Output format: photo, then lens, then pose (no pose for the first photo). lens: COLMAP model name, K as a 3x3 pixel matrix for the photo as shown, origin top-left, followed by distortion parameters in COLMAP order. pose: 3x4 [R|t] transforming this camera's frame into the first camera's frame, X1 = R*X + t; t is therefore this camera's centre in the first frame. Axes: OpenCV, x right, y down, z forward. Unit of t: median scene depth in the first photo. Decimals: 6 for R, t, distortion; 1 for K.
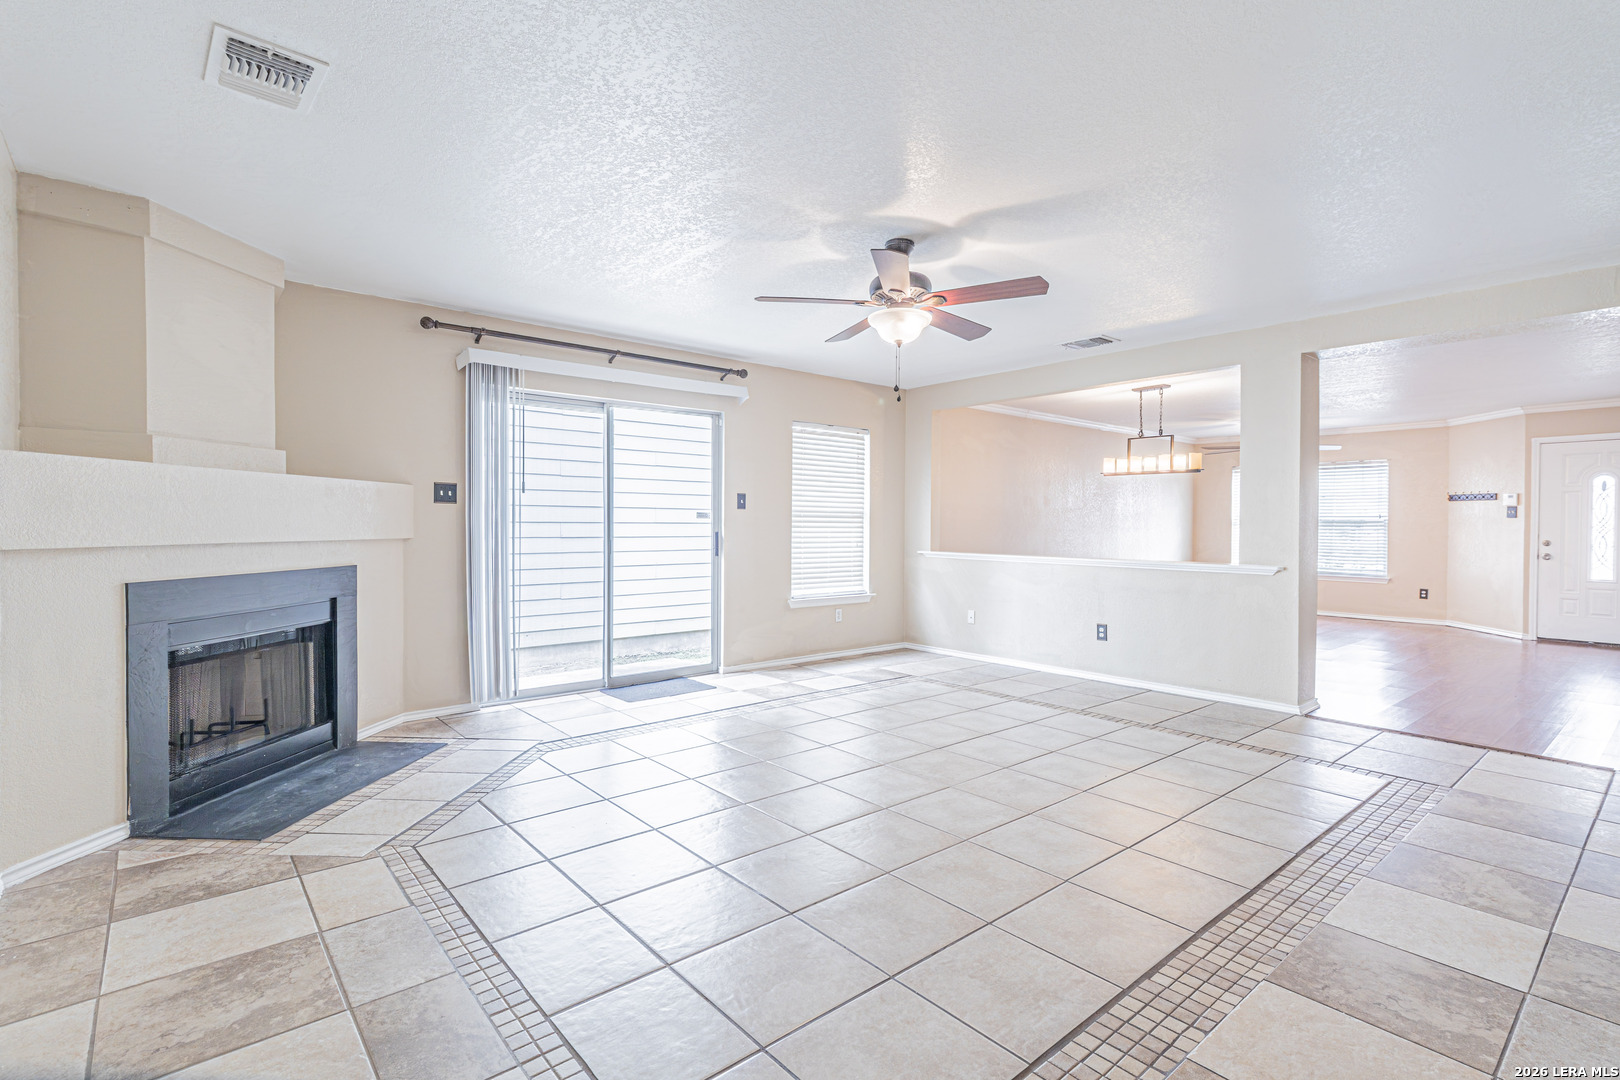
lens RADIAL K [[764.0, 0, 798.3], [0, 764.0, 534.4], [0, 0, 1]] dist [0.001299, -0.000225]
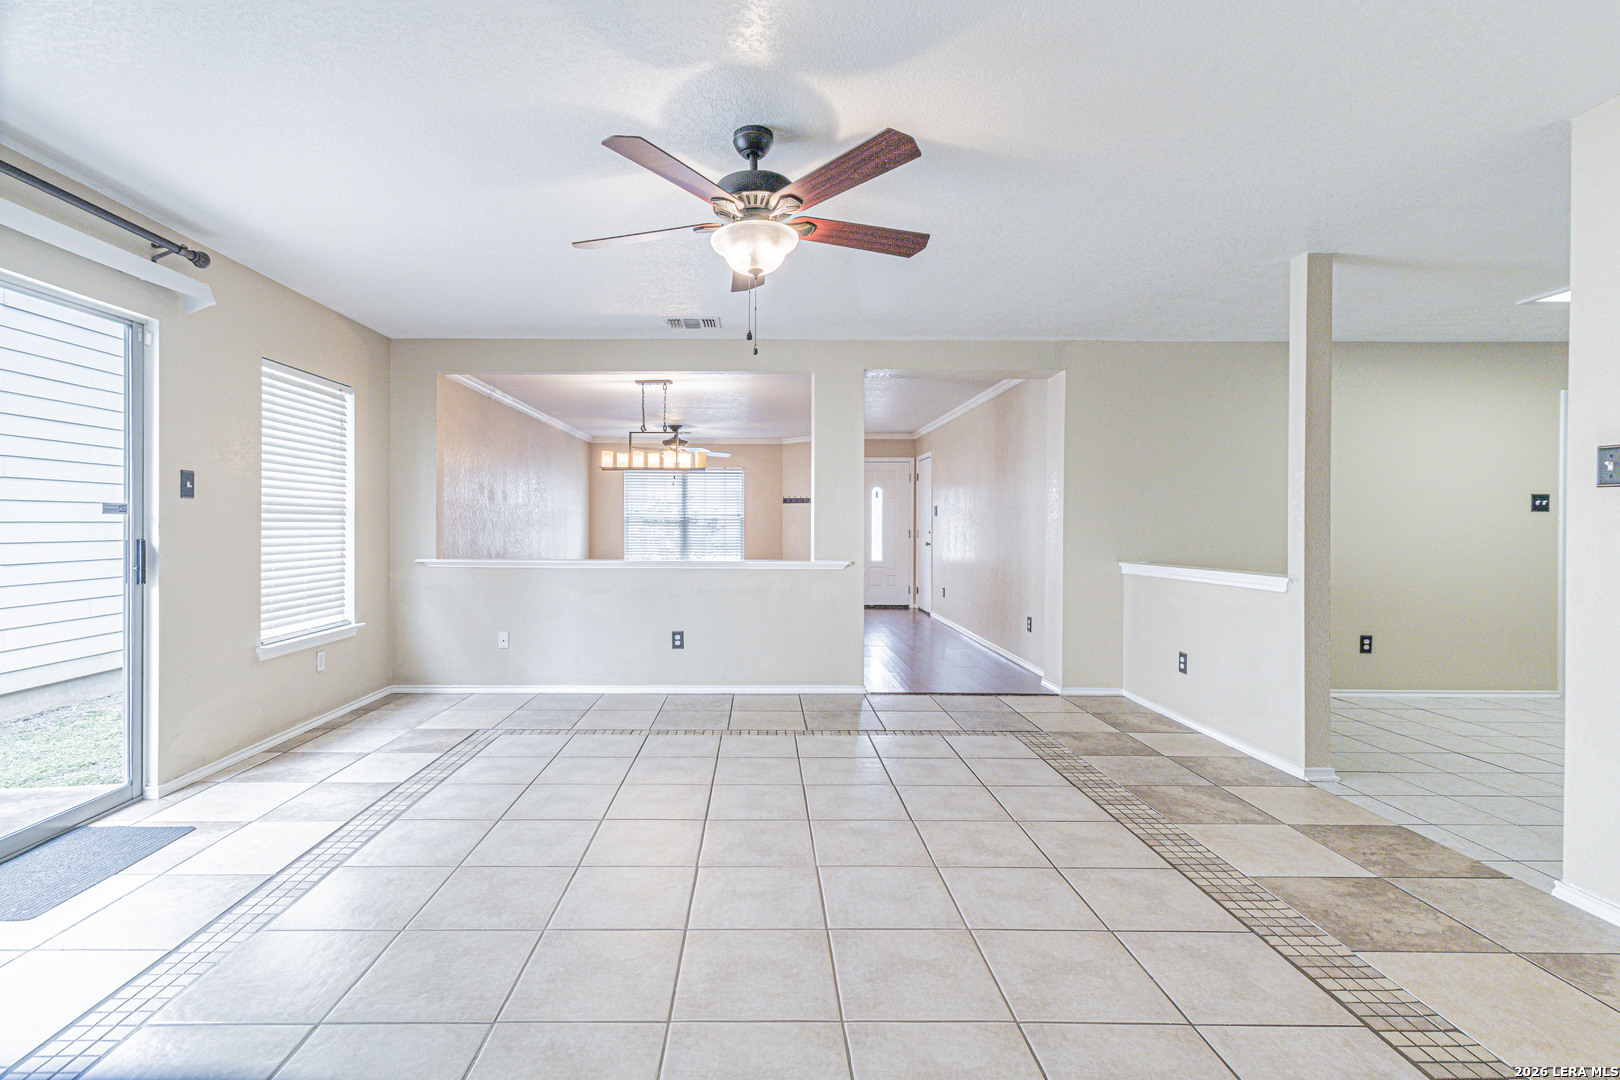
lens RADIAL K [[779.4, 0, 773.8], [0, 779.4, 525.7], [0, 0, 1]] dist [0.001996, 0.001056]
pose [[0.640288, -0.006360, 0.768109, -0.245646], [0.011988, 0.999927, -0.001713, -0.006728], [-0.768042, 0.010305, 0.640317, 0.302730]]
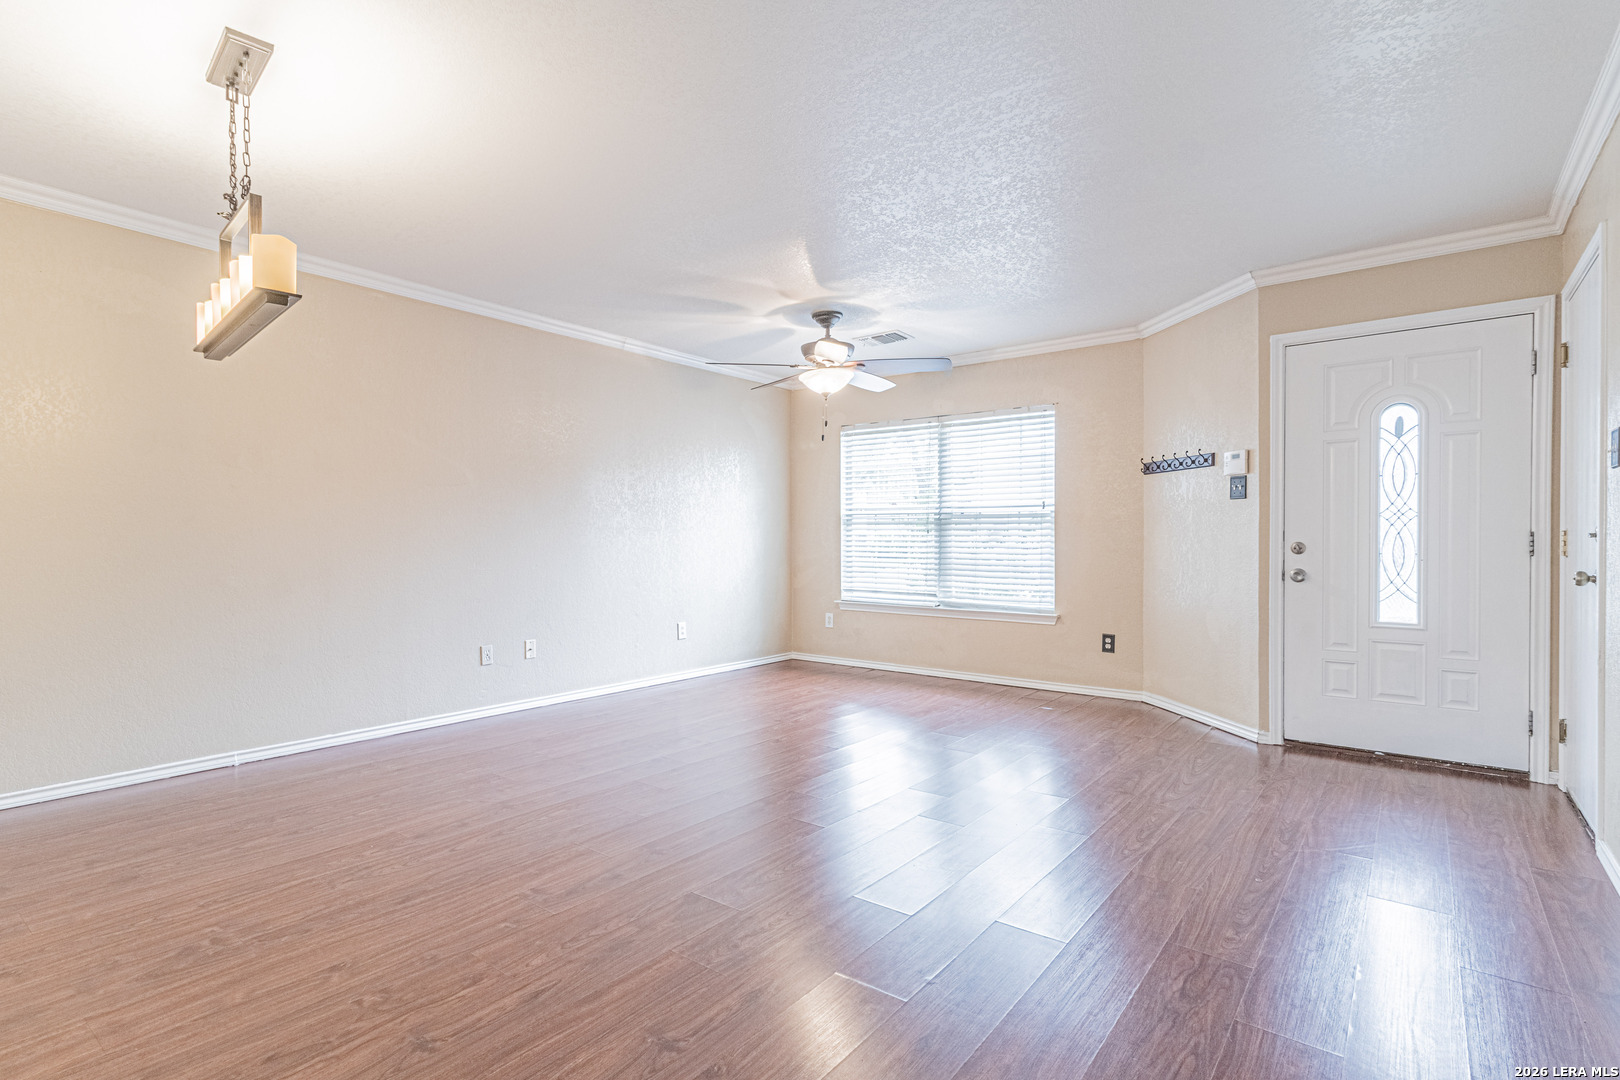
lens RADIAL K [[782.2, 0, 779.8], [0, 782.2, 546.5], [0, 0, 1]] dist [0.003591, 0.001029]
pose [[0.981847, -0.005677, 0.189590, 0.788576], [0.007140, 0.999950, -0.007034, 0.016578], [-0.189540, 0.008260, 0.981838, 0.806359]]
